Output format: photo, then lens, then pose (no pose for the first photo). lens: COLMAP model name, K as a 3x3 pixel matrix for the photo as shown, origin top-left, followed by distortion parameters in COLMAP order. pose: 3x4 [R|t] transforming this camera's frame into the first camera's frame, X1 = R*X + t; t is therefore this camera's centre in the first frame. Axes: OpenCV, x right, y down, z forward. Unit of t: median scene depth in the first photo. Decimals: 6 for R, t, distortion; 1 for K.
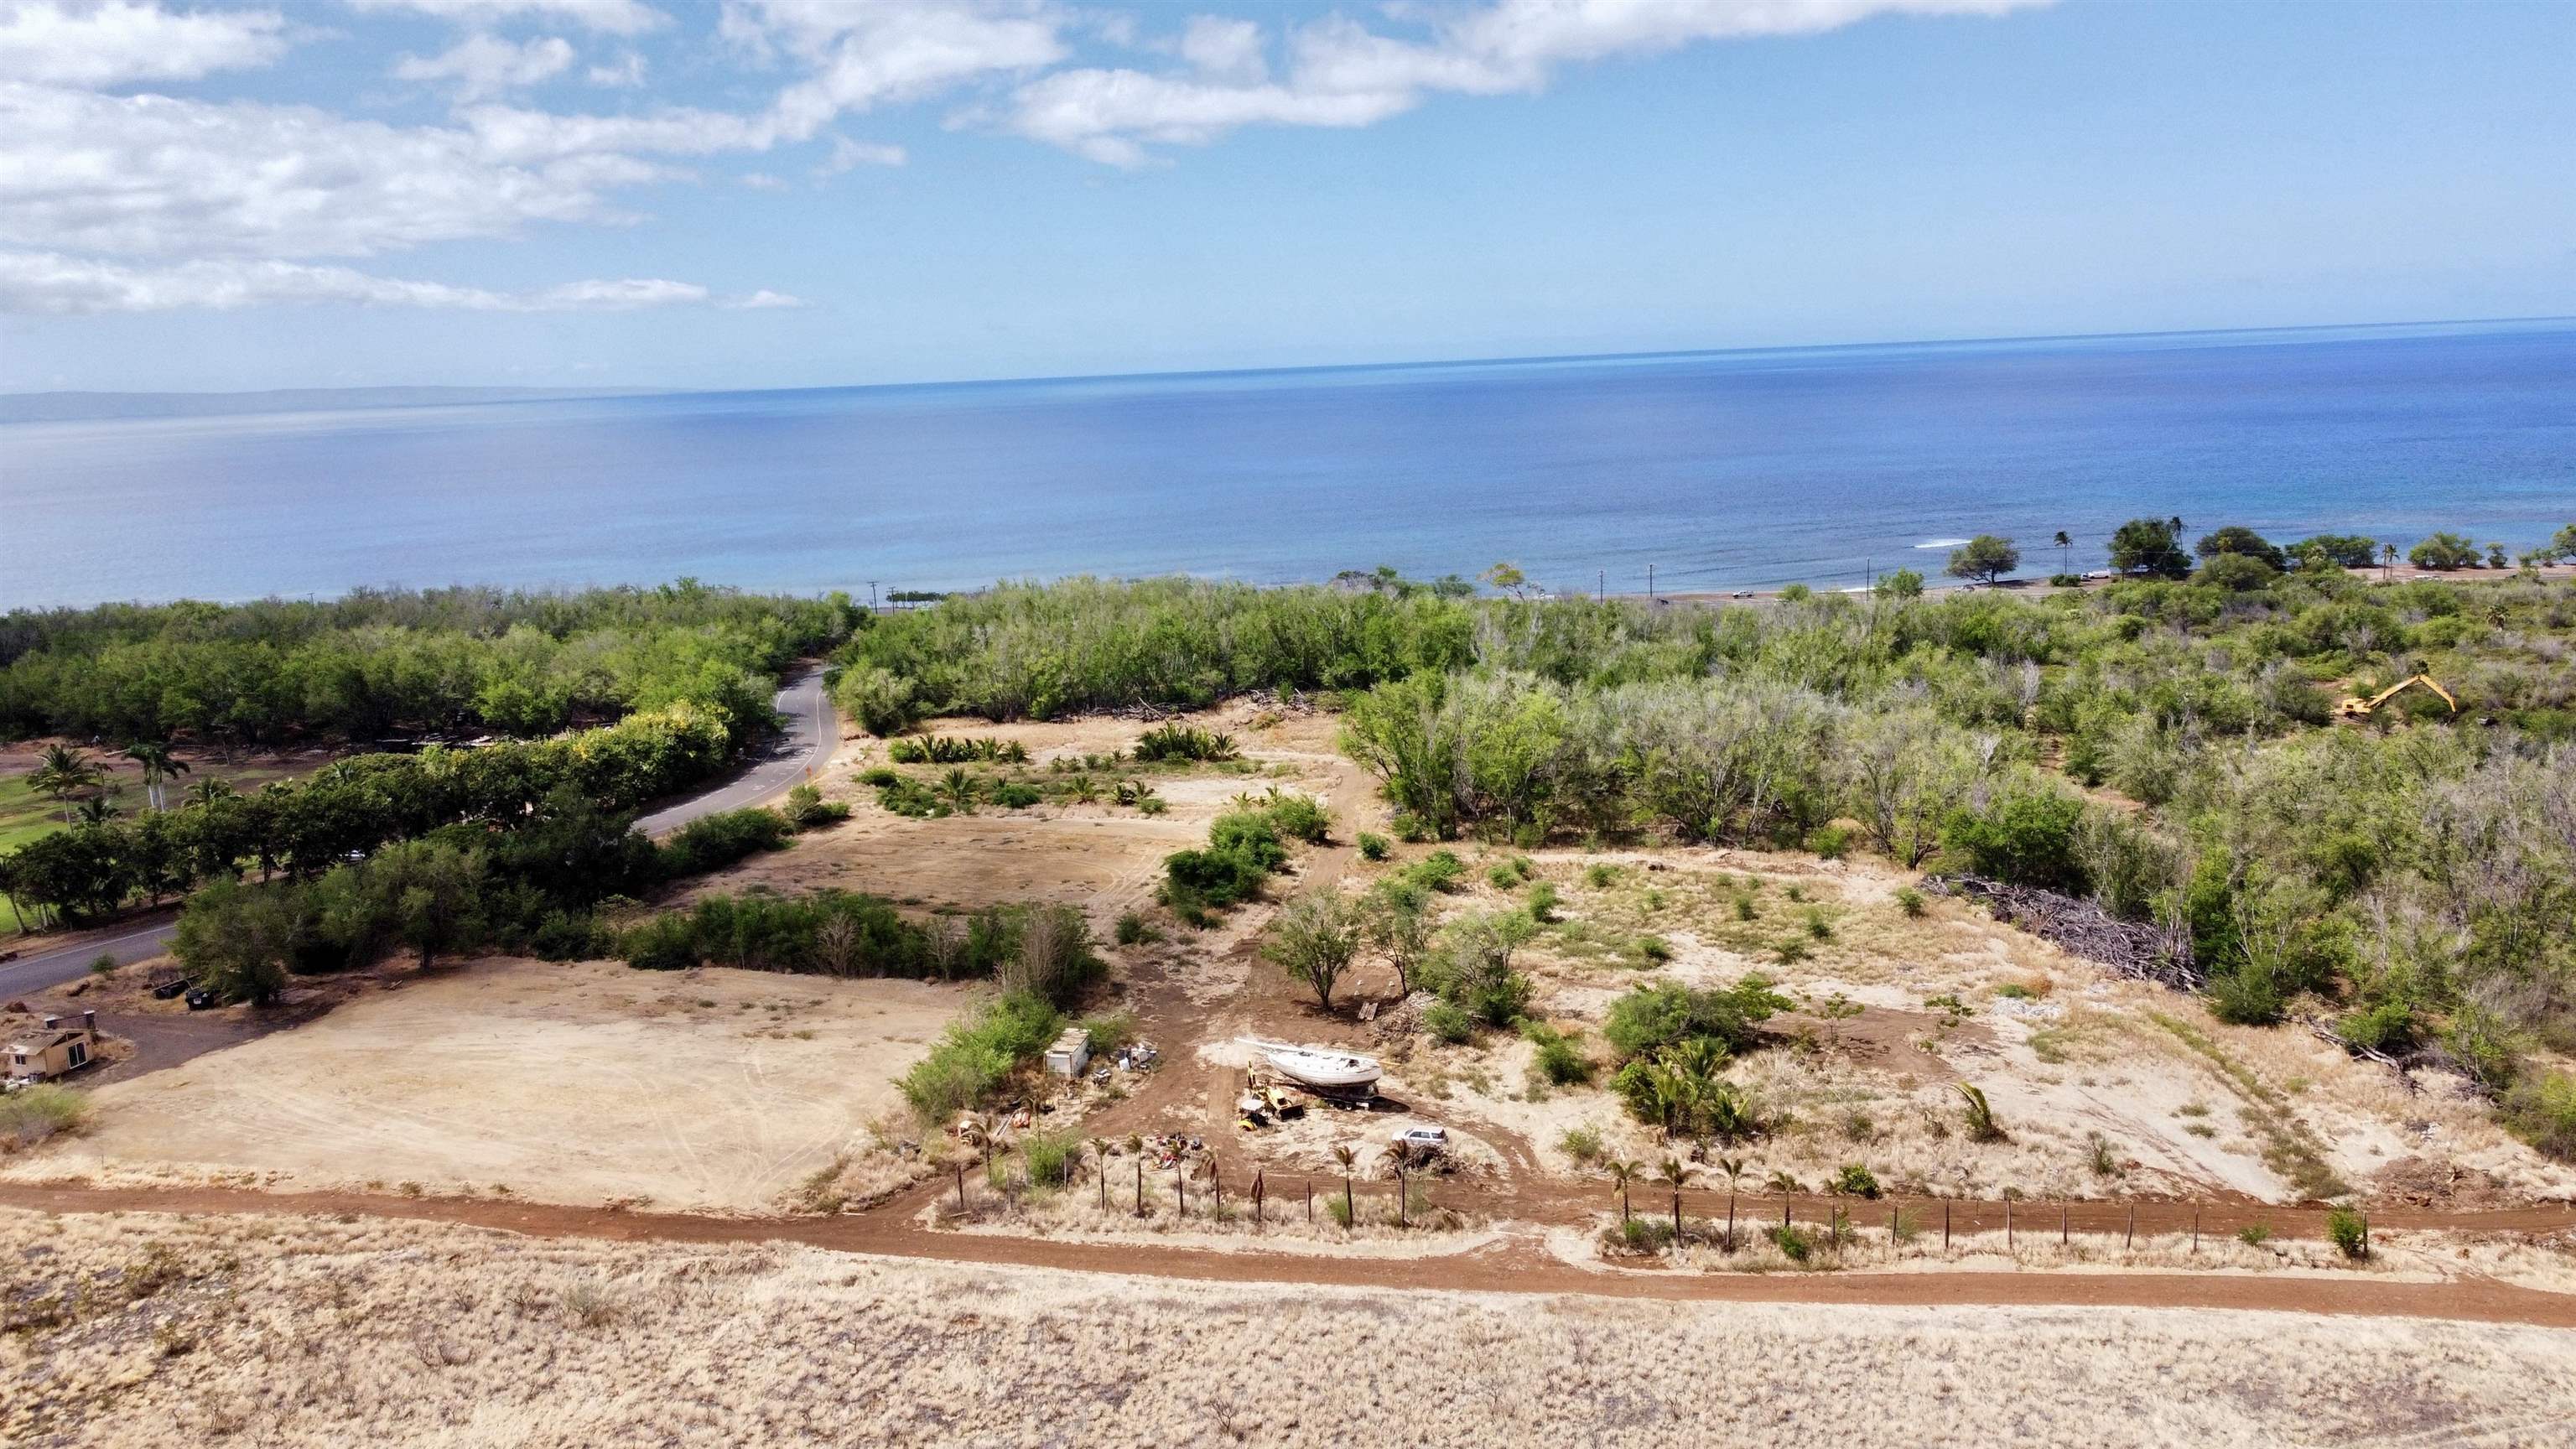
lens RADIAL K [[2008.9, 0, 1280.9], [0, 2008.9, 730.0], [0, 0, 1]] dist [-0.009054, 0.014423]
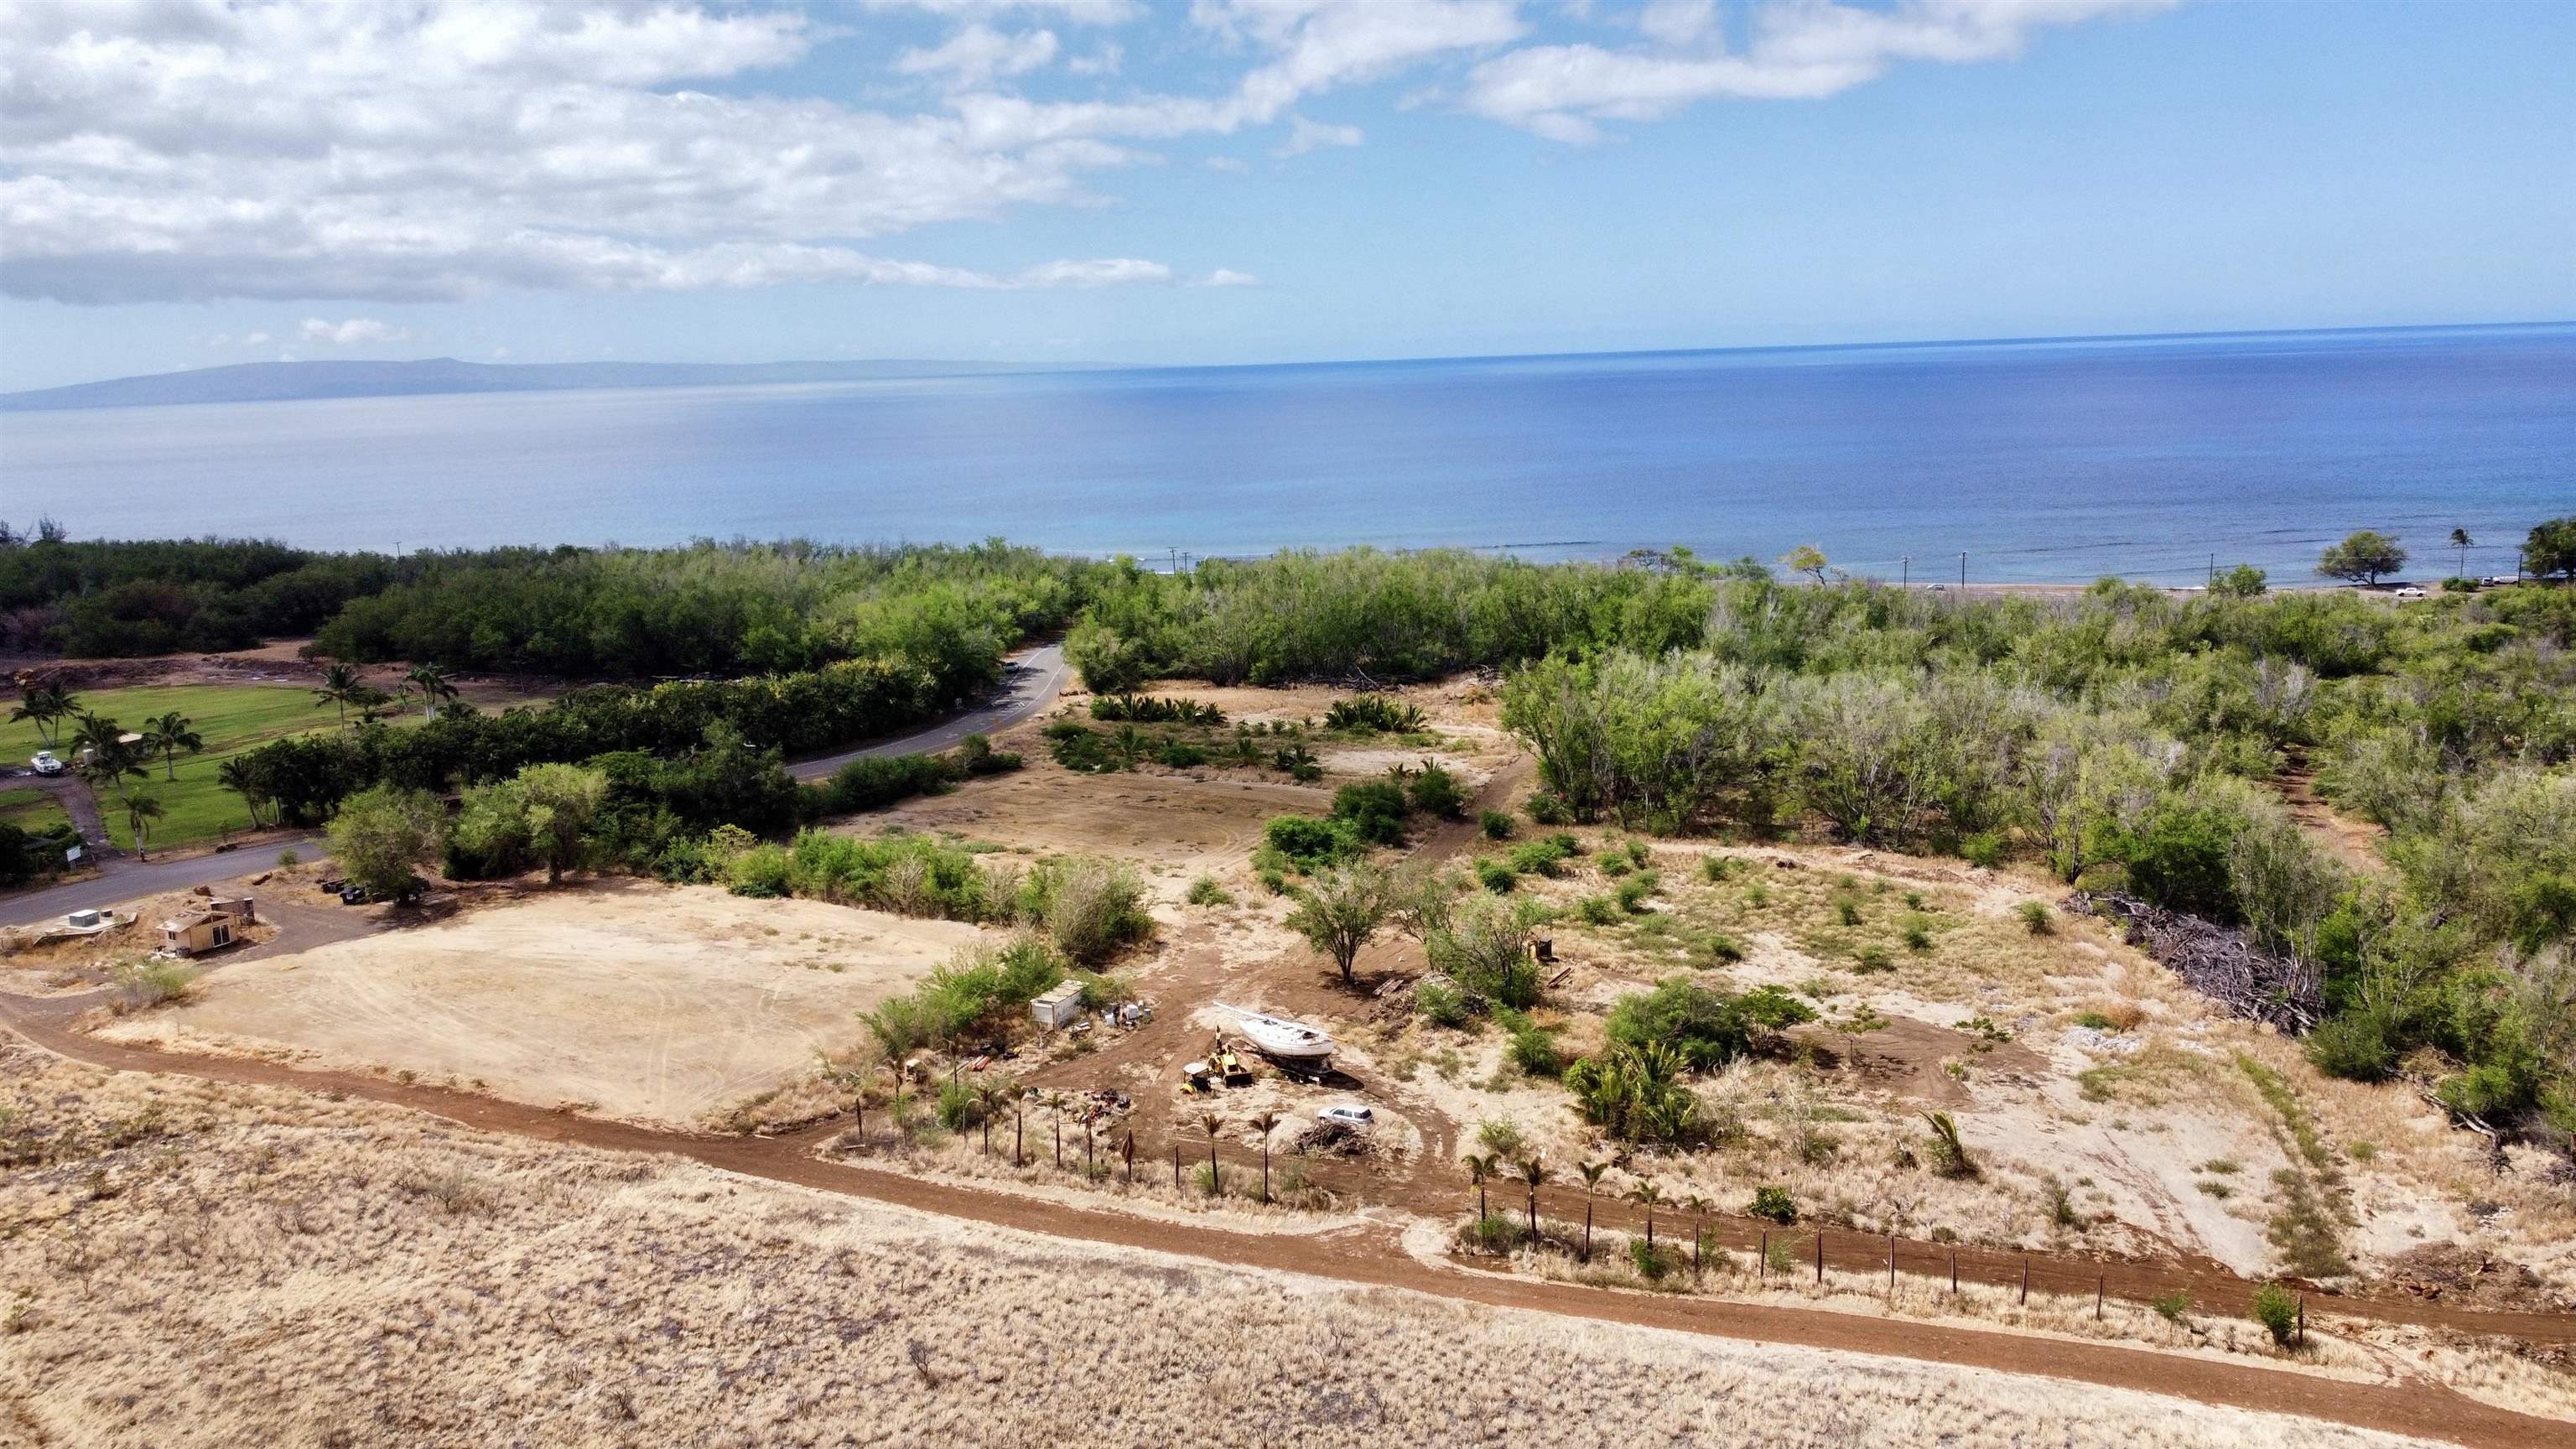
lens RADIAL K [[2008.9, 0, 1267.5], [0, 2008.9, 720.0], [0, 0, 1]] dist [-0.009054, 0.014423]
pose [[0.974271, 0.048219, -0.220163, 0.146542], [-0.047086, 0.998837, 0.010390, 0.002441], [0.220408, 0.000244, 0.975408, 0.029081]]
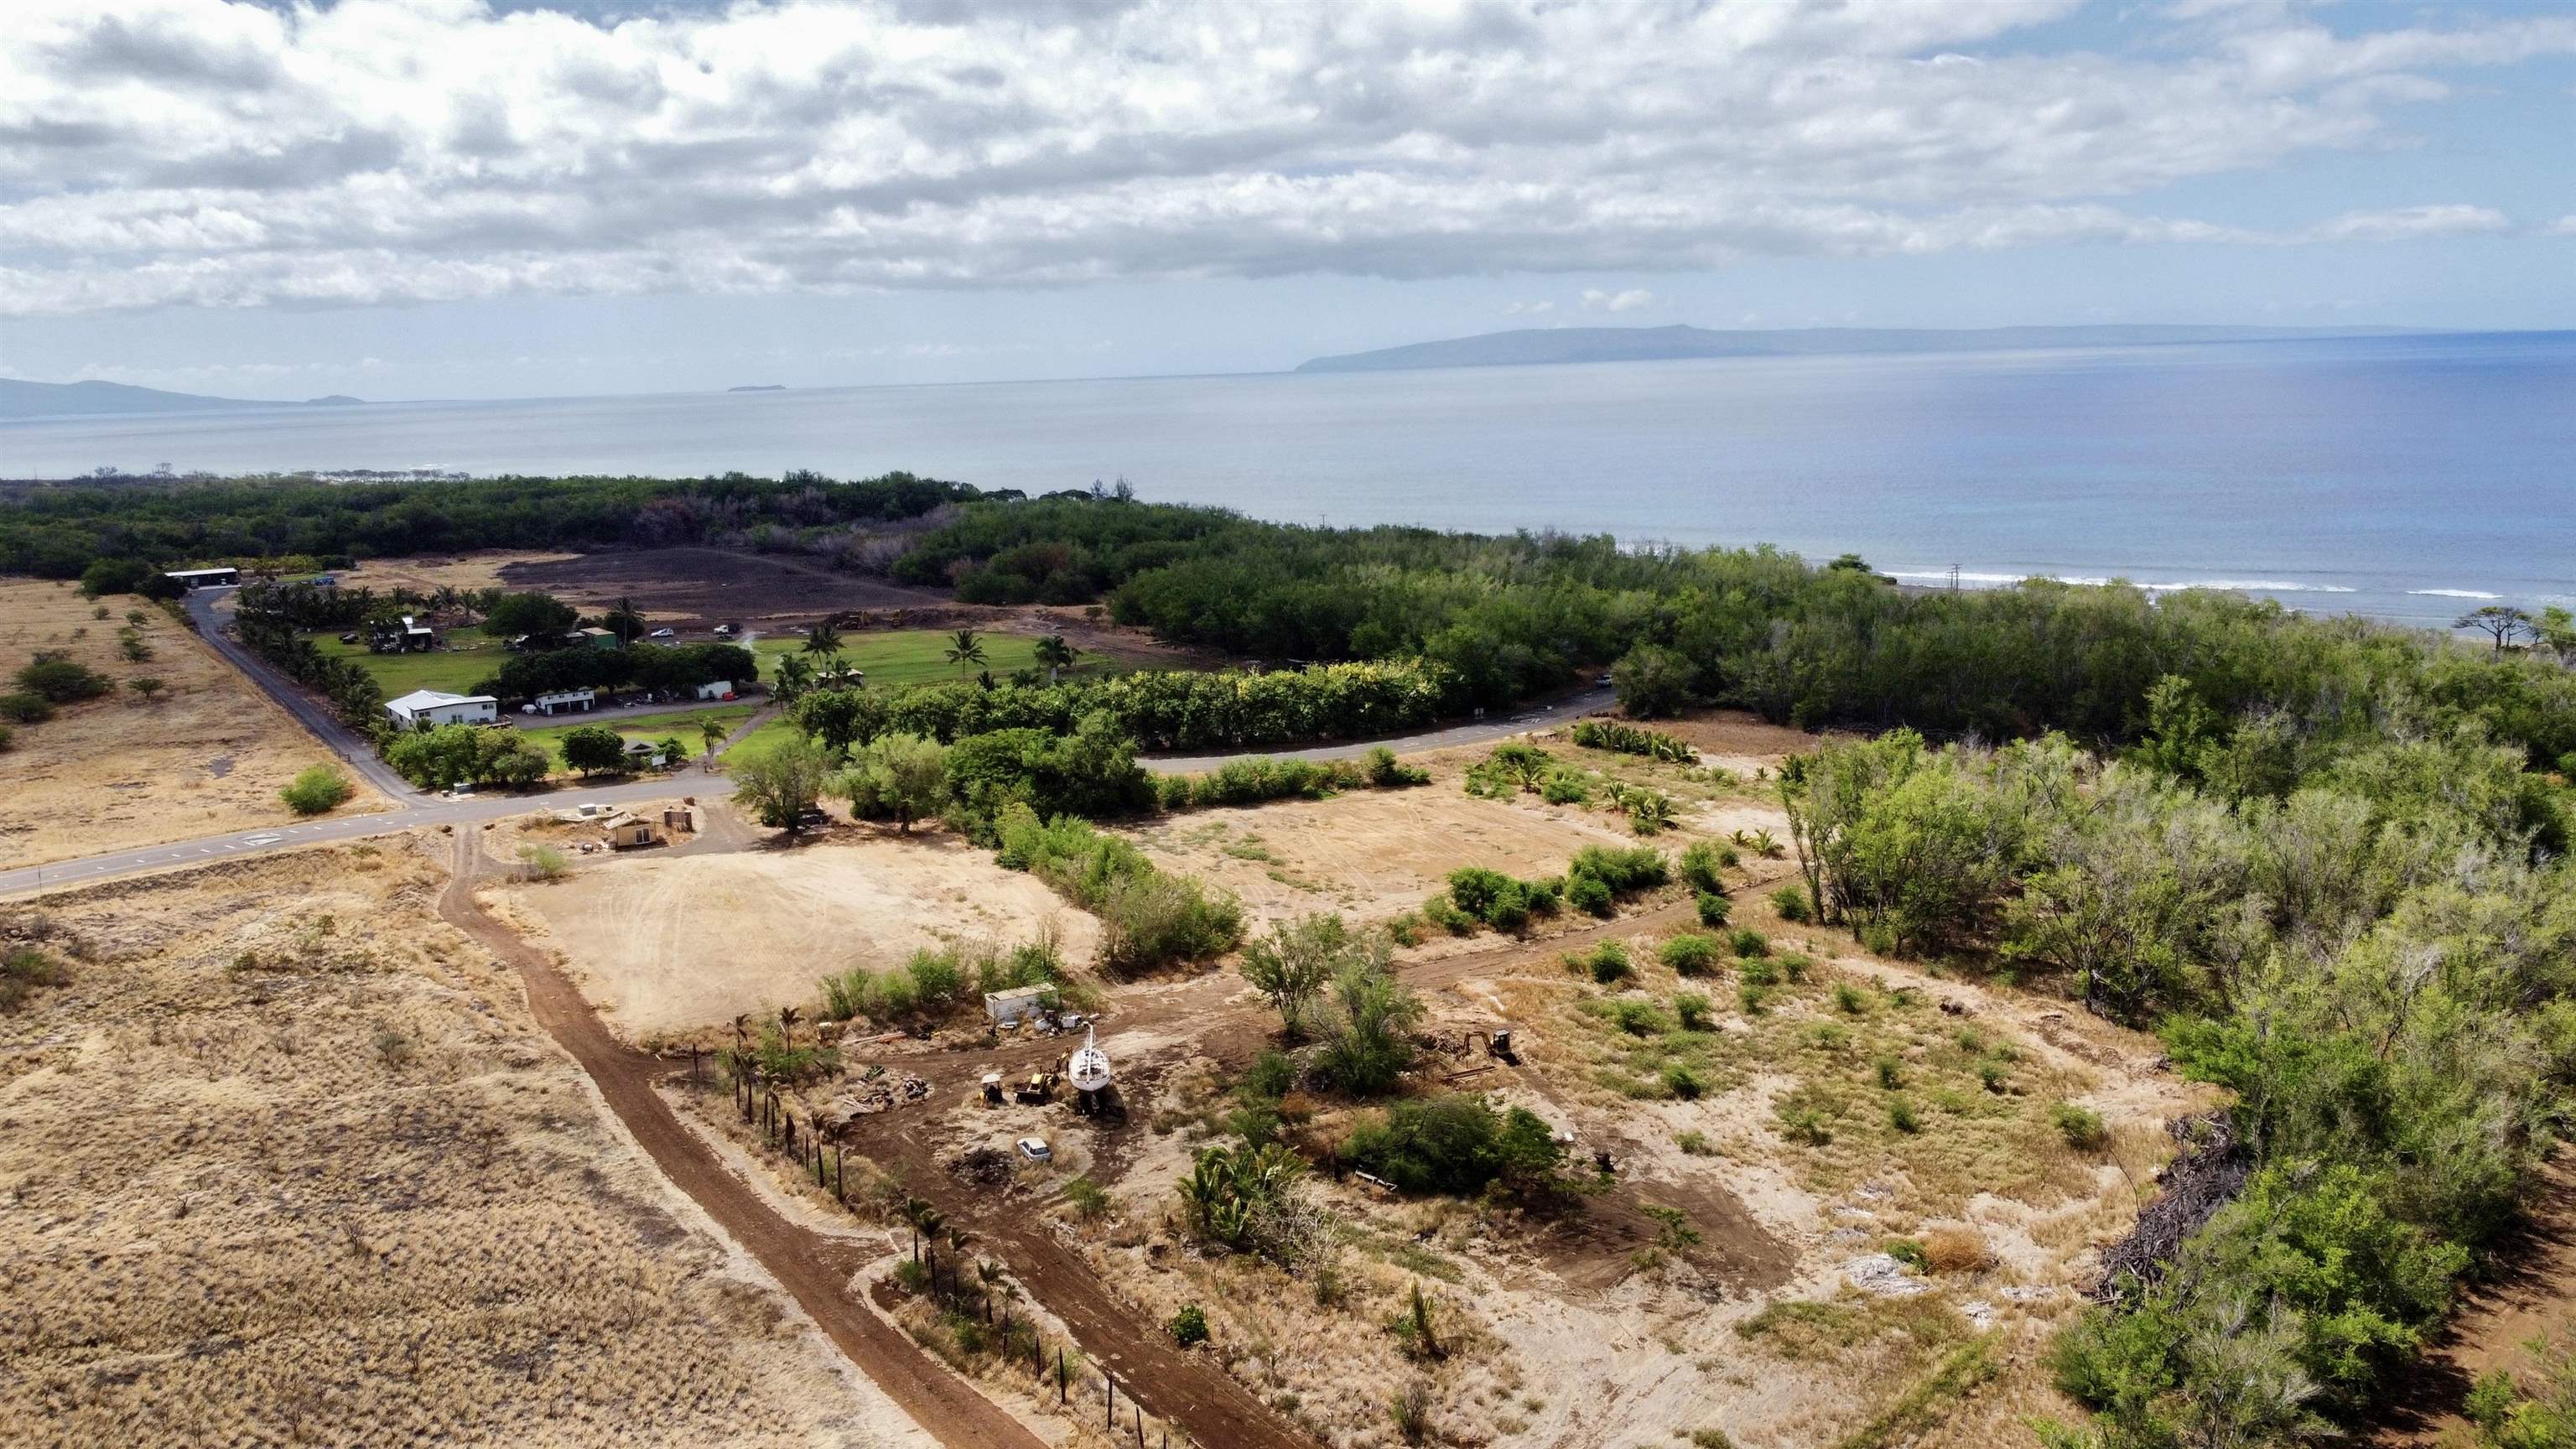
lens RADIAL K [[2008.9, 0, 1228.6], [0, 2008.9, 628.3], [0, 0, 1]] dist [-0.009054, 0.014423]
pose [[0.668419, 0.115503, -0.734762, 0.539676], [-0.129035, 0.990897, 0.038383, -0.073006], [0.732507, 0.069153, 0.677238, 0.216338]]
